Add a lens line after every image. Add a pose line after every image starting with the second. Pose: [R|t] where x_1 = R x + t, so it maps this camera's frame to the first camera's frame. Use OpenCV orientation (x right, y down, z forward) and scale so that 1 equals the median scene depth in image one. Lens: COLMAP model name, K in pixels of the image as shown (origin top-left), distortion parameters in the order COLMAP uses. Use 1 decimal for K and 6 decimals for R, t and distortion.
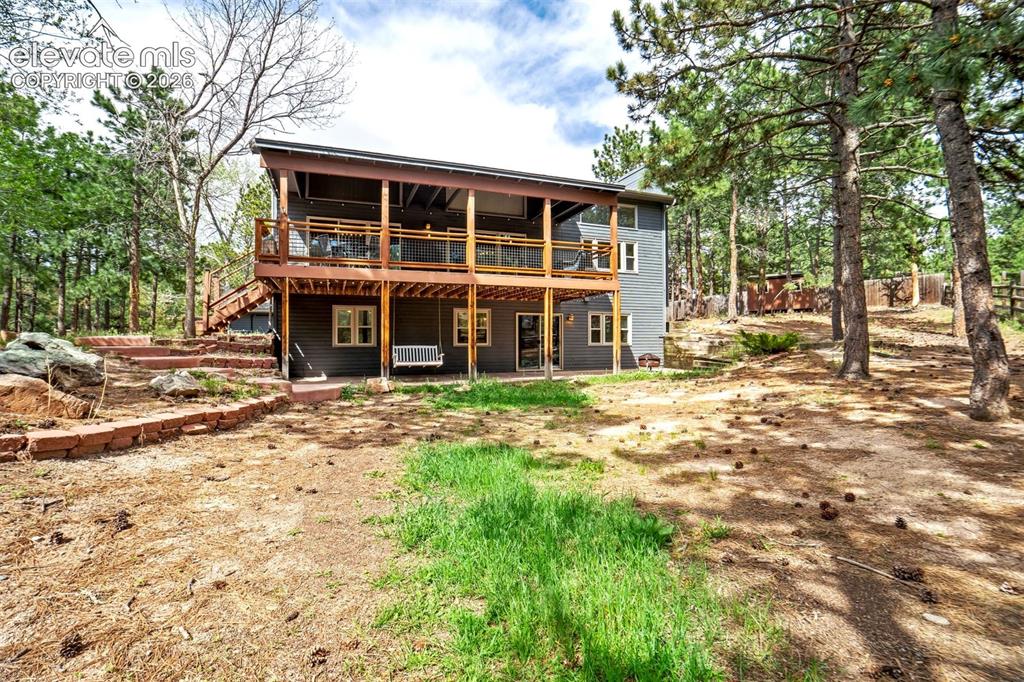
lens RADIAL K [[481.7, 0, 511.1], [0, 481.7, 343.0], [0, 0, 1]] dist [-0.017258, 0.001743]
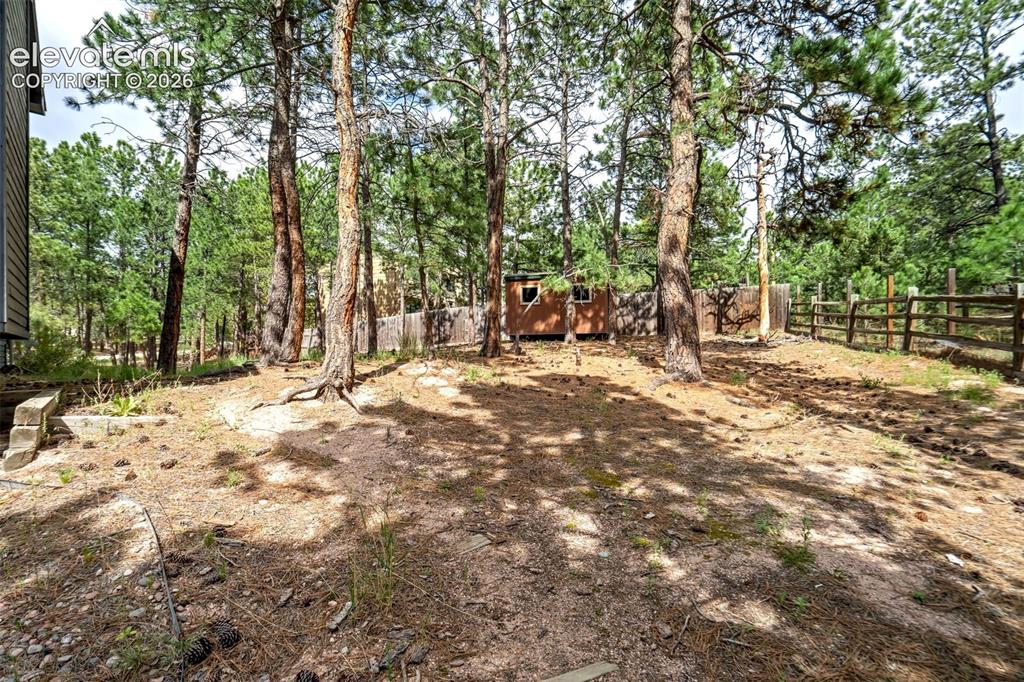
lens RADIAL K [[481.7, 0, 513.2], [0, 481.7, 344.9], [0, 0, 1]] dist [-0.017258, 0.001743]
pose [[0.933815, 0.016778, 0.357363, 0.475786], [-0.011438, 0.999789, -0.017054, -0.069235], [-0.357574, 0.011838, 0.933810, 0.753806]]
